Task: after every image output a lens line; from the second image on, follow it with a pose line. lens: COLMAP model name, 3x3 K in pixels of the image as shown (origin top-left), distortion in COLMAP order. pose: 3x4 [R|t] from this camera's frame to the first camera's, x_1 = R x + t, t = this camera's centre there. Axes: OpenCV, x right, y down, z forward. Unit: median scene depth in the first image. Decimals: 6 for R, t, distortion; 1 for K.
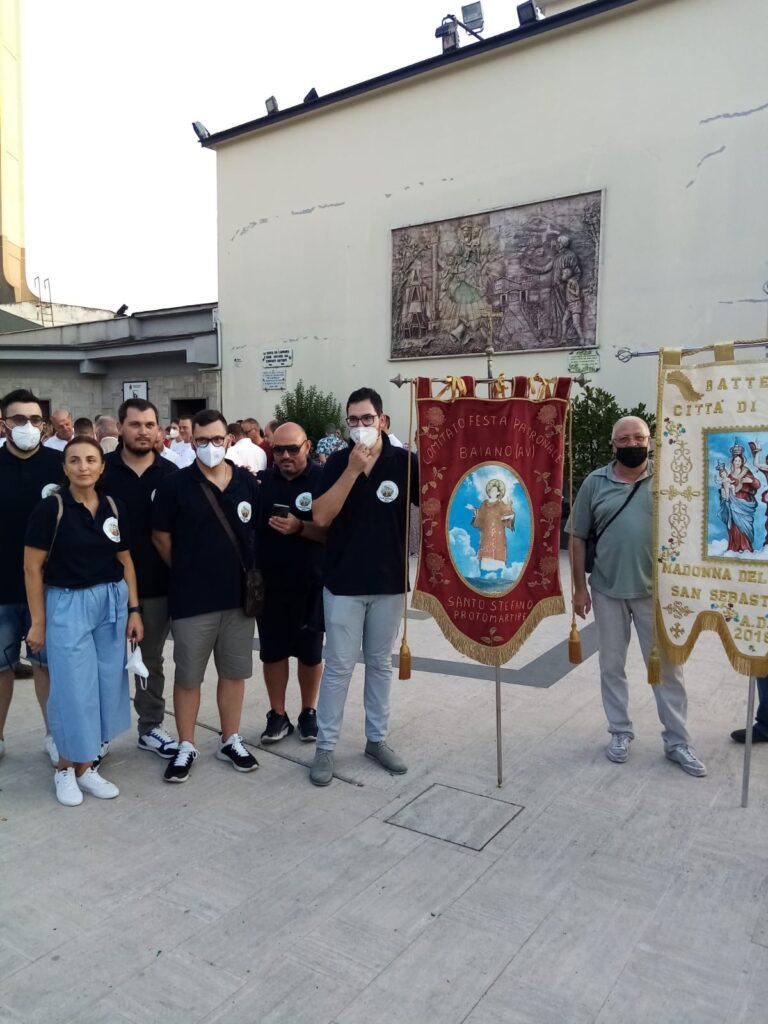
lens RADIAL K [[803.9, 0, 382.0], [0, 803.9, 507.2], [0, 0, 1]] dist [0.019197, -0.030915]
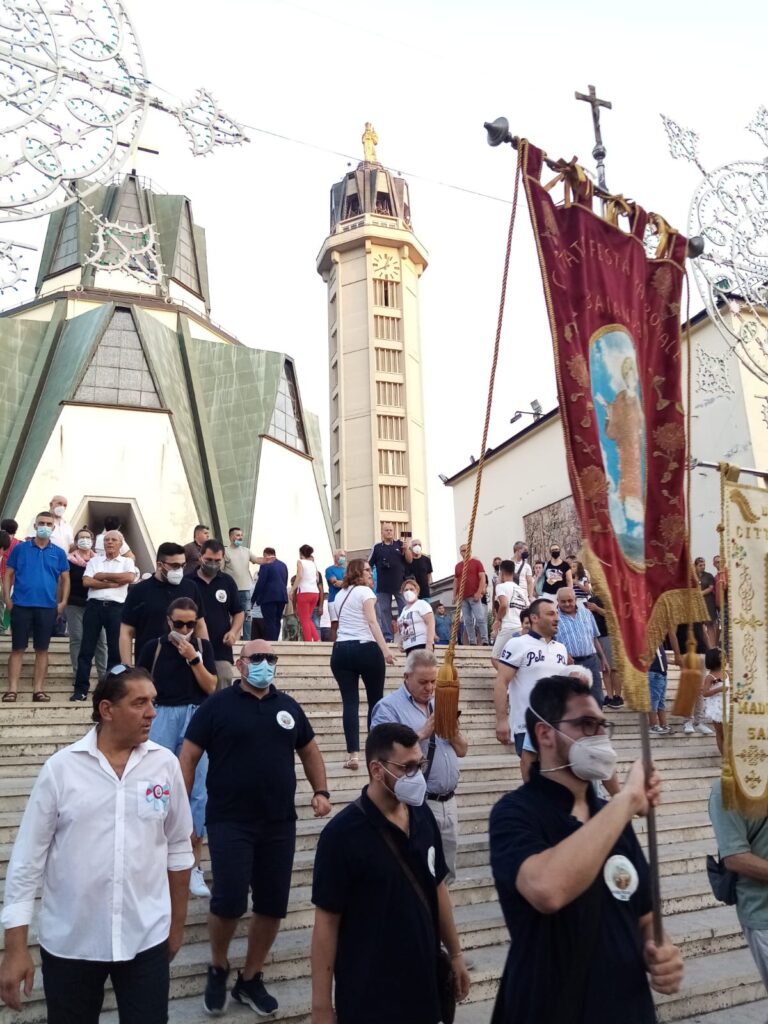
lens RADIAL K [[803.9, 0, 366.0], [0, 803.9, 511.9], [0, 0, 1]] dist [0.019197, -0.030915]
pose [[0.863159, -0.156530, -0.480056, 0.609189], [-0.014422, 0.942705, -0.333315, 0.251284], [0.504725, 0.294628, 0.811447, -0.637527]]
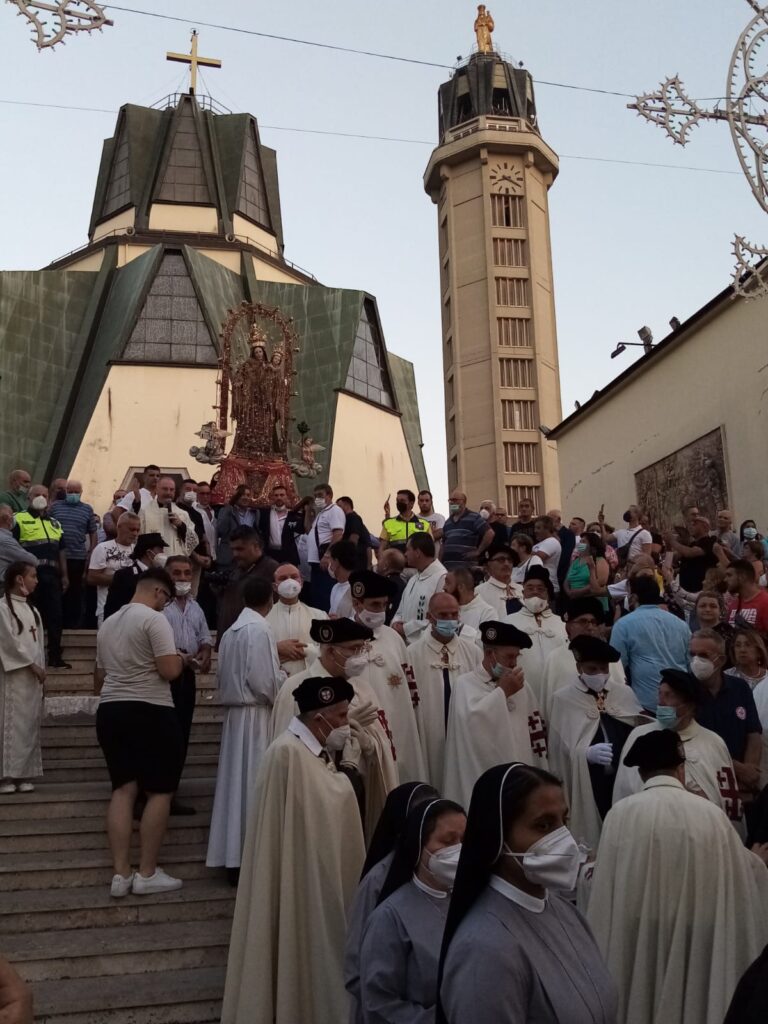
lens RADIAL K [[946.4, 0, 362.3], [0, 946.4, 511.1], [0, 0, 1]] dist [-0.002730, 0.000000]
pose [[0.774471, -0.163086, -0.611227, 0.704820], [-0.033718, 0.954184, -0.297316, 0.245138], [0.631710, 0.250871, 0.733489, -0.538595]]
